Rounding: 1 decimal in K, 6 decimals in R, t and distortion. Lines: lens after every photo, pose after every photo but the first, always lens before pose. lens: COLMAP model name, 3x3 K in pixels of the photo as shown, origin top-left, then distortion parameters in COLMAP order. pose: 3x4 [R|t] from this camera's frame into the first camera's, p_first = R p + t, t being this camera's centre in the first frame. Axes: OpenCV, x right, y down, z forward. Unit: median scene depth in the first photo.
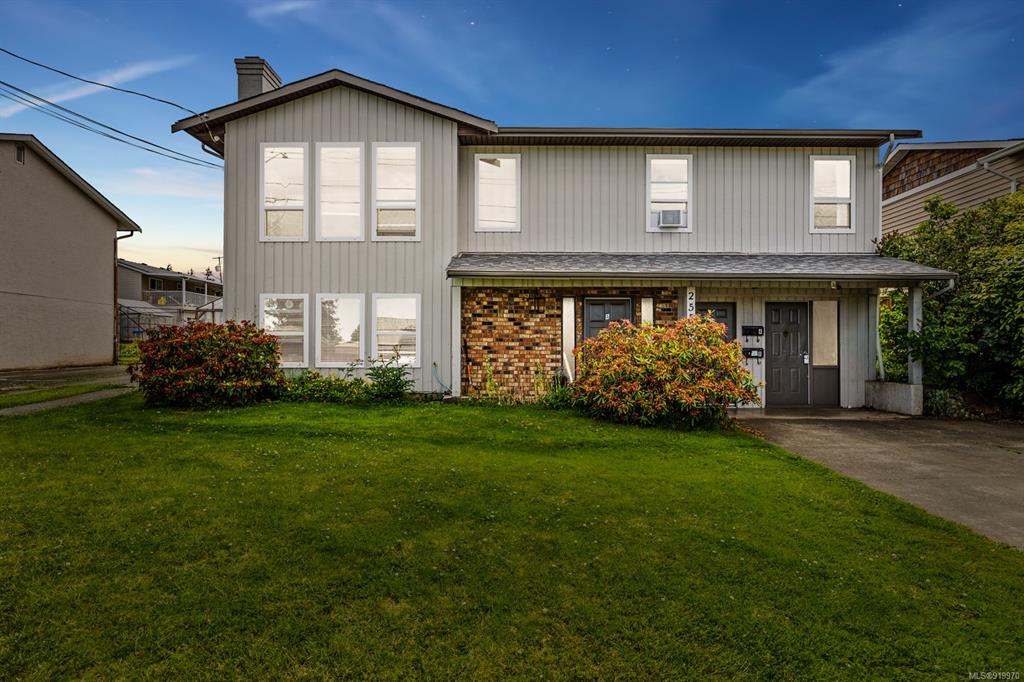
lens RADIAL K [[564.2, 0, 512.6], [0, 564.2, 345.5], [0, 0, 1]] dist [0.000766, 0.000697]
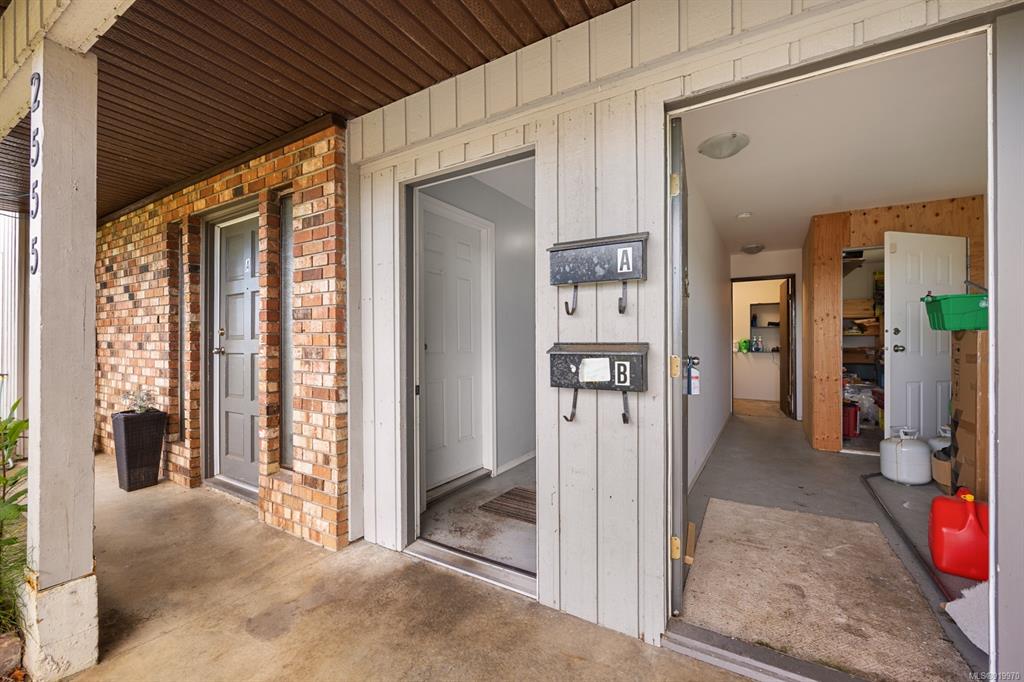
lens RADIAL K [[425.0, 0, 511.7], [0, 425.0, 339.5], [0, 0, 1]] dist [-0.000824, 0.000474]
pose [[0.848438, -0.008878, -0.529220, 0.483654], [0.009701, 0.999952, -0.001221, 0.002929], [0.529205, -0.004098, 0.848484, 0.853499]]
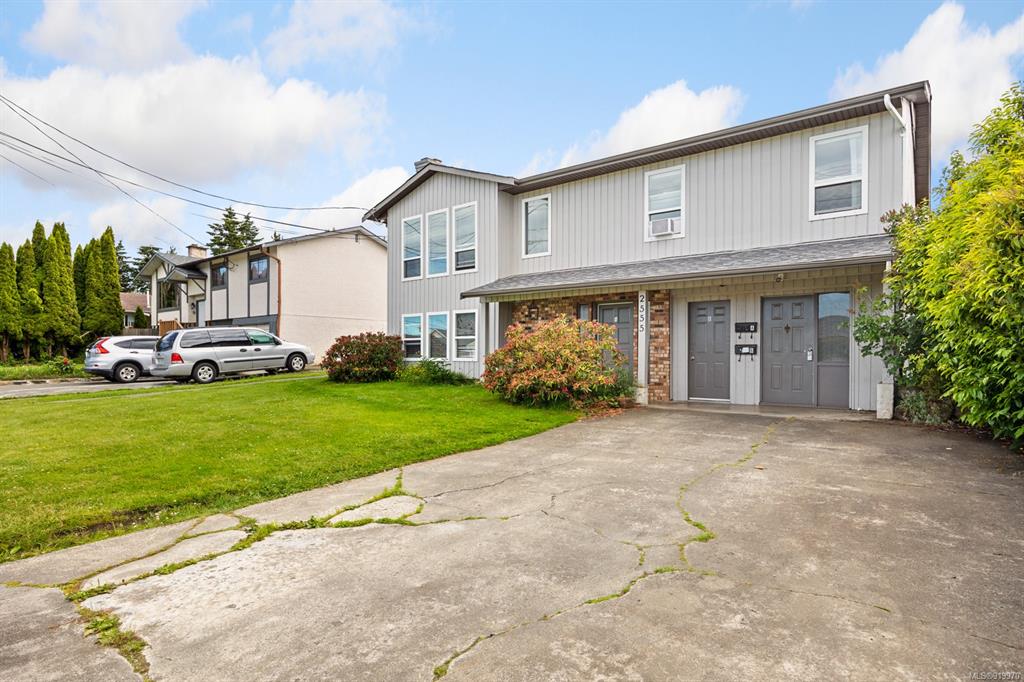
lens RADIAL K [[548.0, 0, 509.4], [0, 548.0, 351.5], [0, 0, 1]] dist [0.005833, 0.000474]
pose [[0.781471, -0.004882, -0.623922, 0.707230], [0.009110, 0.999952, 0.003586, 0.009641], [0.623875, -0.008487, 0.781478, -0.021090]]
